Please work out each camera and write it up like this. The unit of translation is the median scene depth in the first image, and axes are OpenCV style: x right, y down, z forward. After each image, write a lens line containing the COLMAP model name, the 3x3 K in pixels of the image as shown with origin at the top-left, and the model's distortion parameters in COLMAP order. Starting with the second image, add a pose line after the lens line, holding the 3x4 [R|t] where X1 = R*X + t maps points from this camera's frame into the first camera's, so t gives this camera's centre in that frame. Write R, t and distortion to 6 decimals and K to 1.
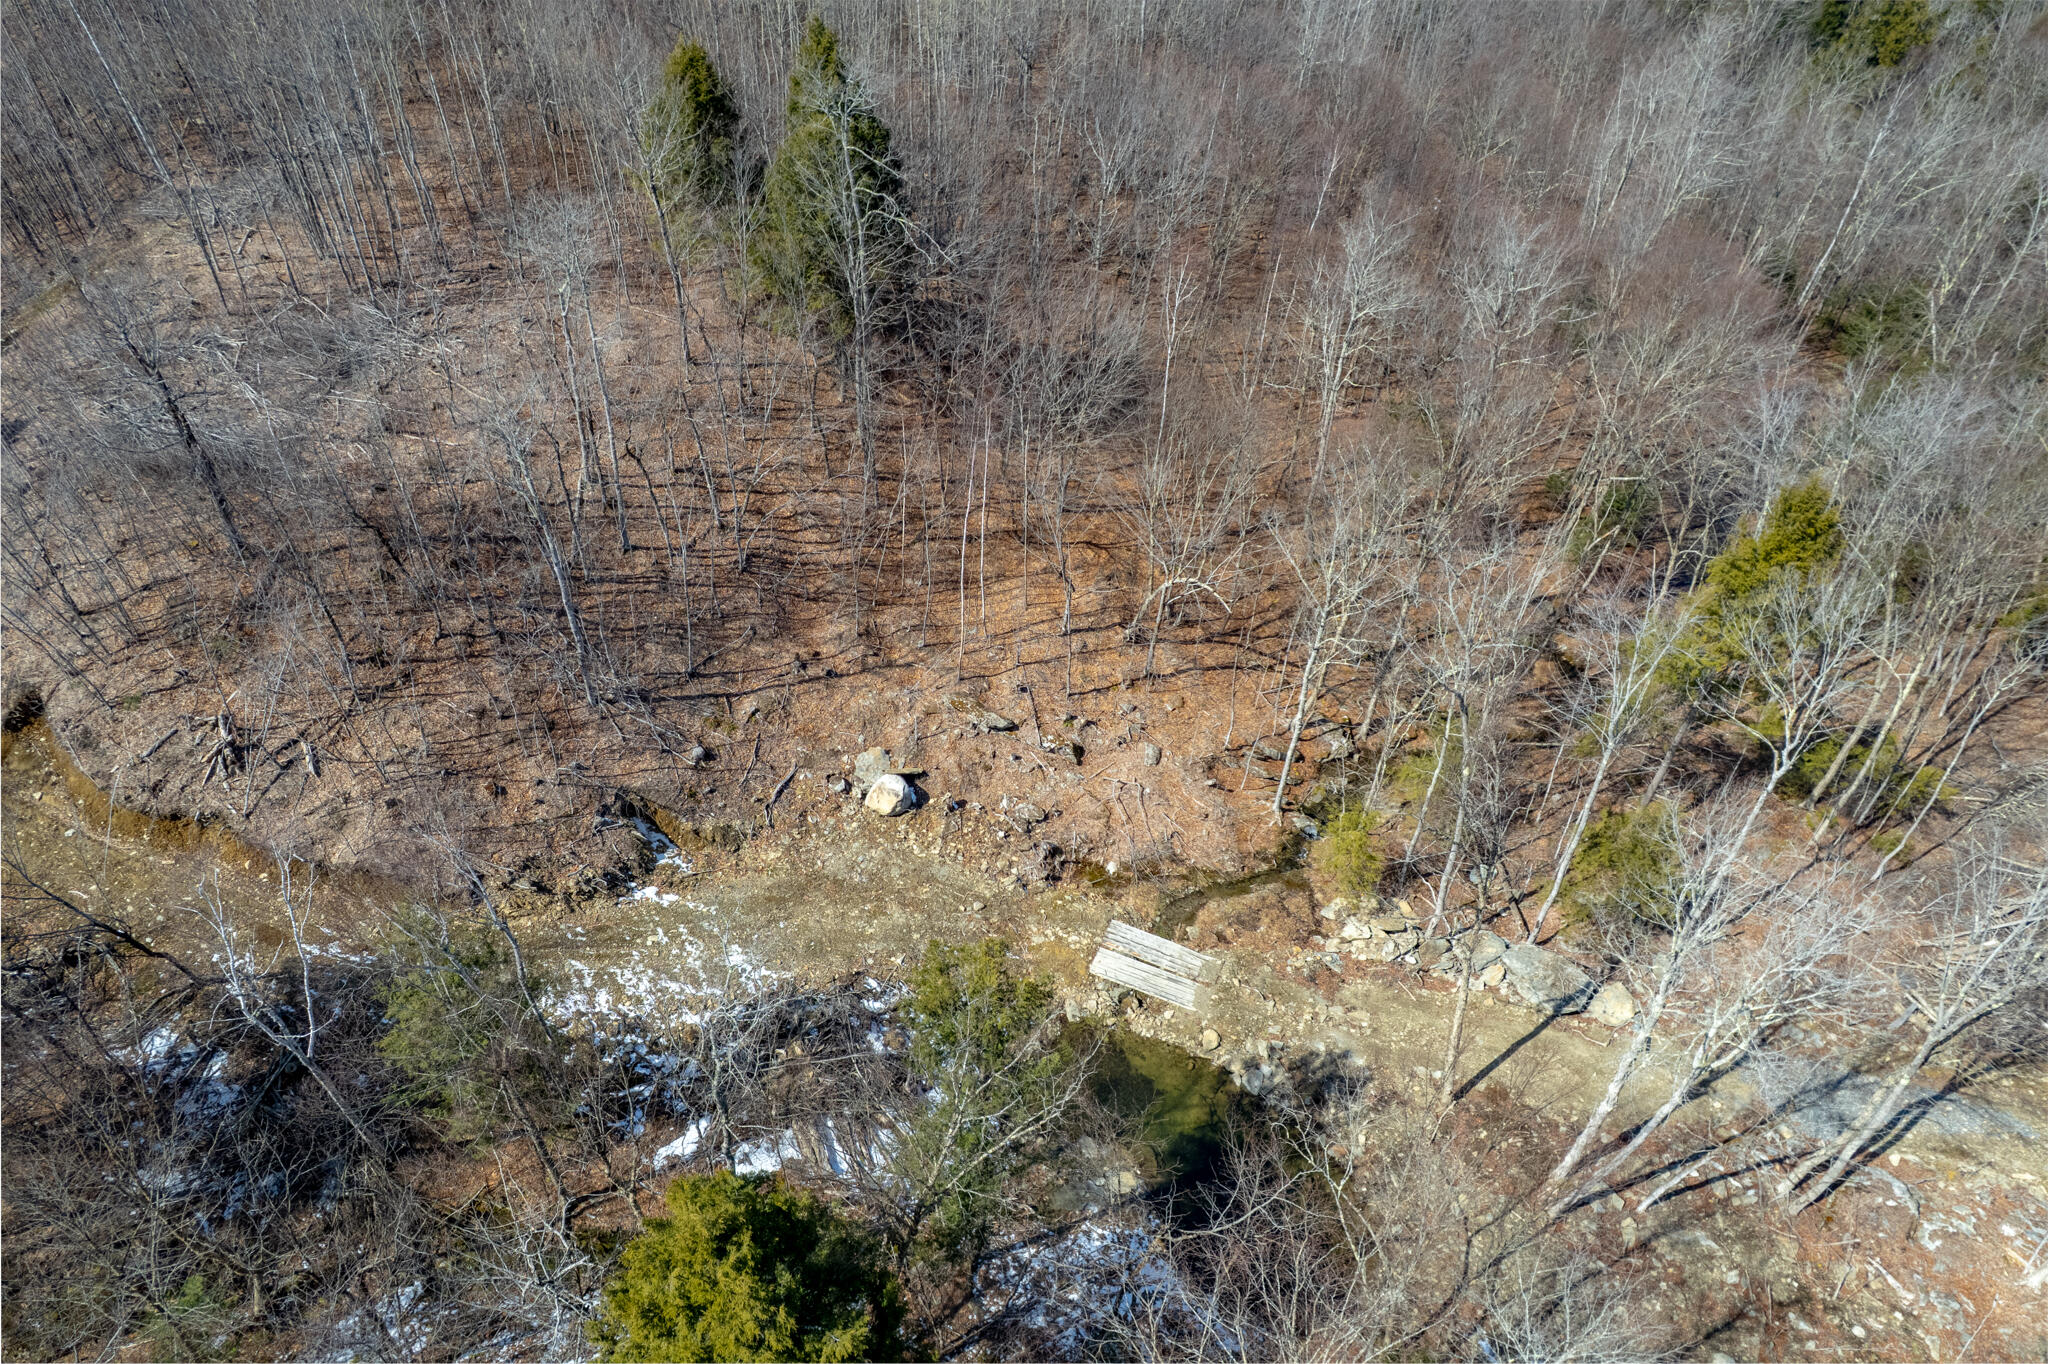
lens RADIAL K [[1312.1, 0, 1017.4], [0, 1312.1, 700.1], [0, 0, 1]] dist [-0.072062, 0.063098]
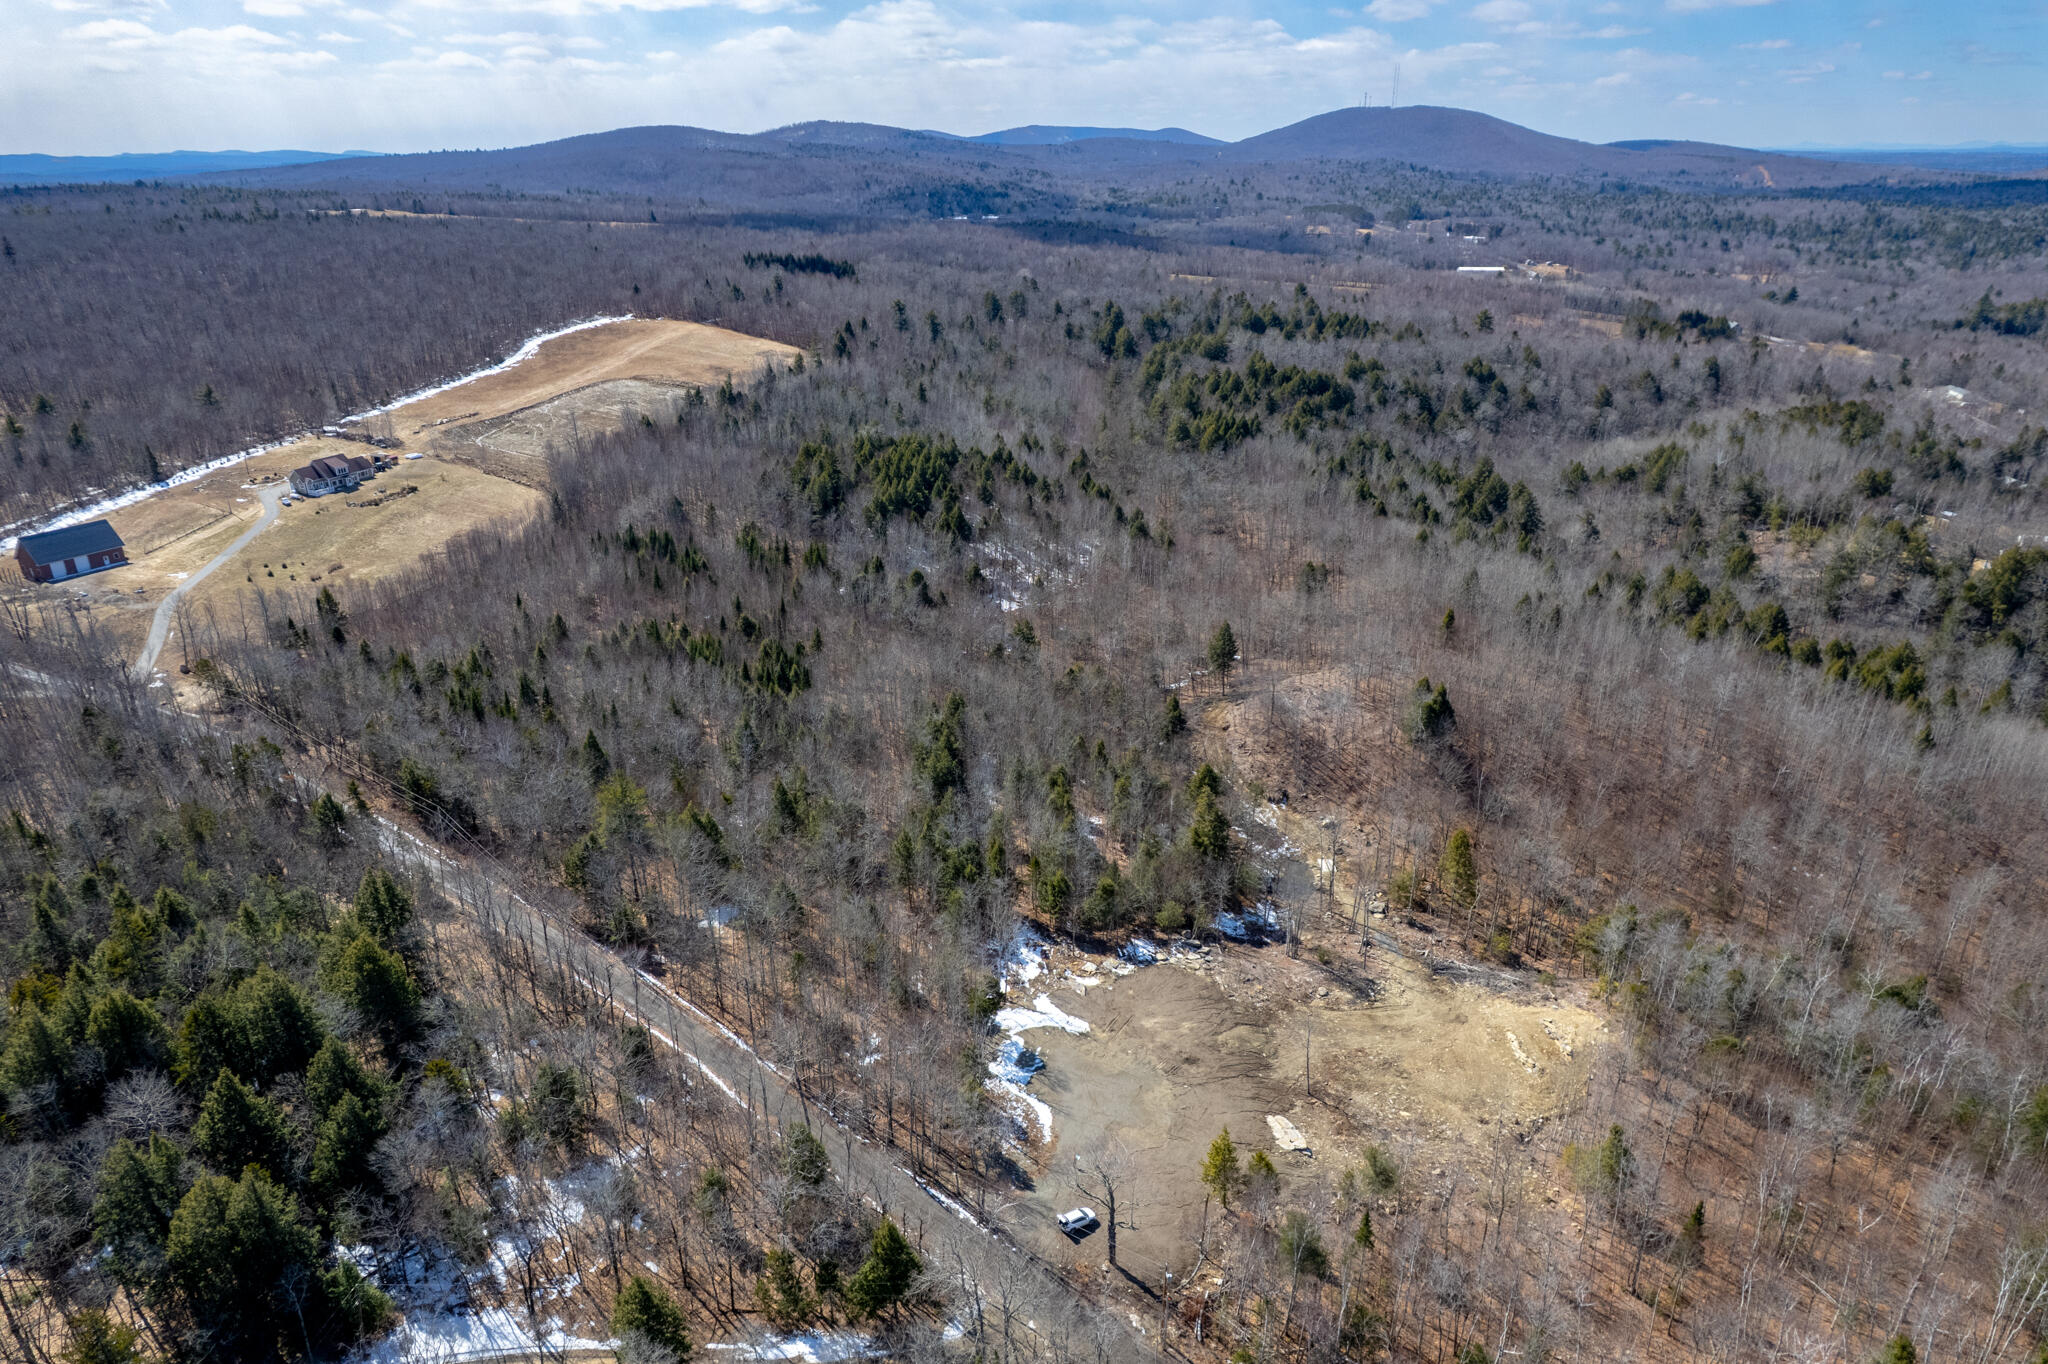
lens RADIAL K [[1312.1, 0, 1024.7], [0, 1312.1, 712.9], [0, 0, 1]] dist [-0.072062, 0.063098]
pose [[0.400853, 0.356155, -0.844080, 3.410424], [-0.621453, 0.782664, 0.035113, 0.285293], [0.673137, 0.510481, 0.535067, -2.483694]]
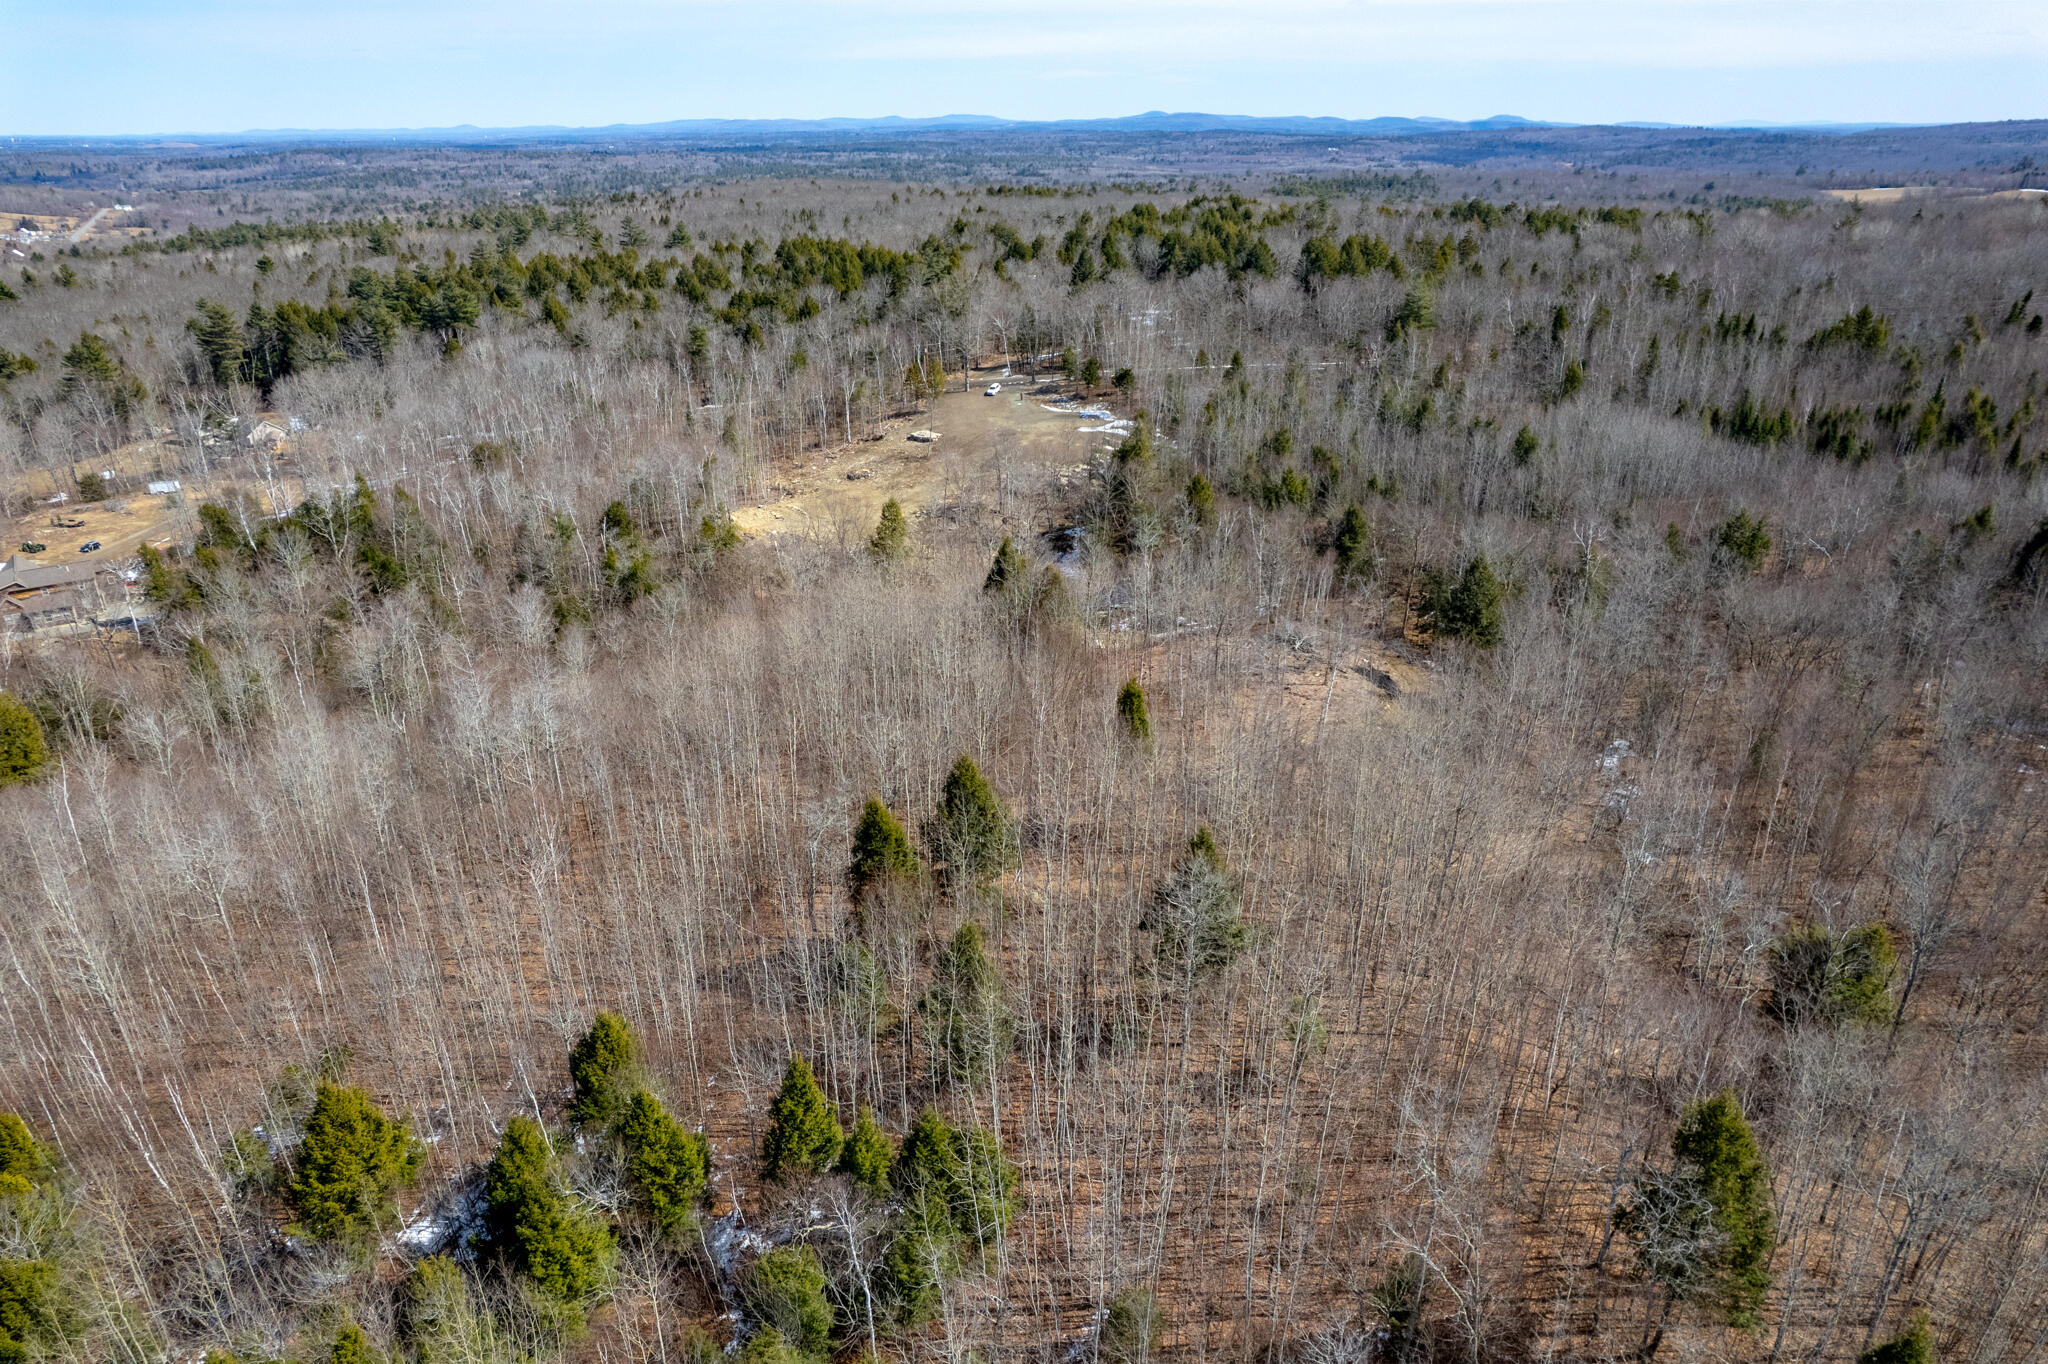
lens RADIAL K [[1312.1, 0, 1014.6], [0, 1312.1, 686.0], [0, 0, 1]] dist [-0.072062, 0.063098]
pose [[-0.831359, -0.218805, 0.510849, -1.707669], [0.385329, 0.435428, 0.813587, -2.764837], [-0.400455, 0.873228, -0.277685, 2.251966]]
